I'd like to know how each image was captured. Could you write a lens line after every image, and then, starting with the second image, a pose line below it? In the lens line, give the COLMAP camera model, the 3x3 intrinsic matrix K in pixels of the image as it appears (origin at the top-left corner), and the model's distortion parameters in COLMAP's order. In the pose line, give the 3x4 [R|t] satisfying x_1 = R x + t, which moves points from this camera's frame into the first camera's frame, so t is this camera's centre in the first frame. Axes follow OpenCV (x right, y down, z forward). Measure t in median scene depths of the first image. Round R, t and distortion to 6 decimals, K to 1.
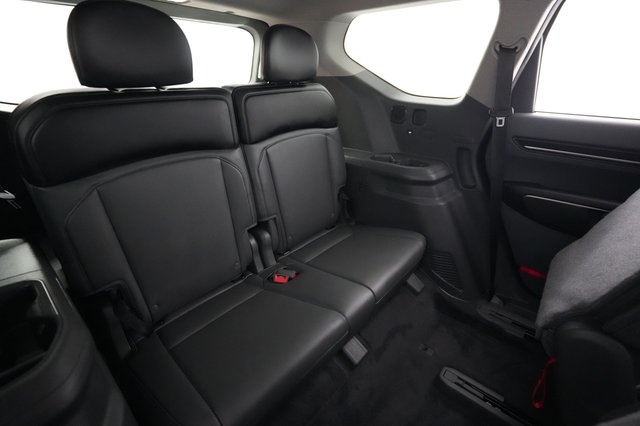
lens RADIAL K [[305.4, 0, 324.9], [0, 305.4, 211.6], [0, 0, 1]] dist [0.002307, 0.000421]
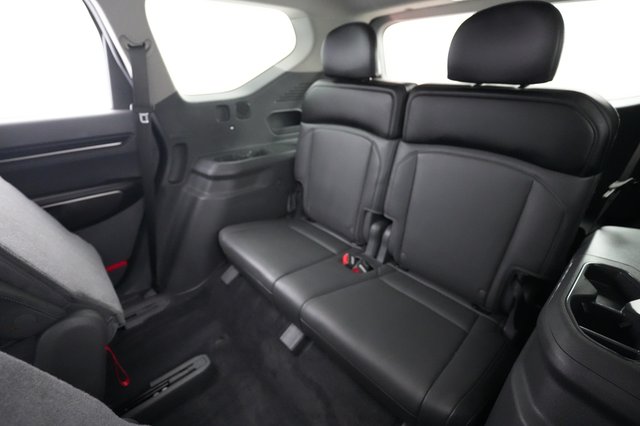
lens RADIAL K [[305.4, 0, 324.9], [0, 305.4, 211.6], [0, 0, 1]] dist [0.002307, 0.000421]
pose [[-0.109454, 0.430096, -0.896124, 0.695995], [-0.424043, 0.795182, 0.433442, -0.323468], [0.899003, 0.427437, 0.095344, 0.689613]]
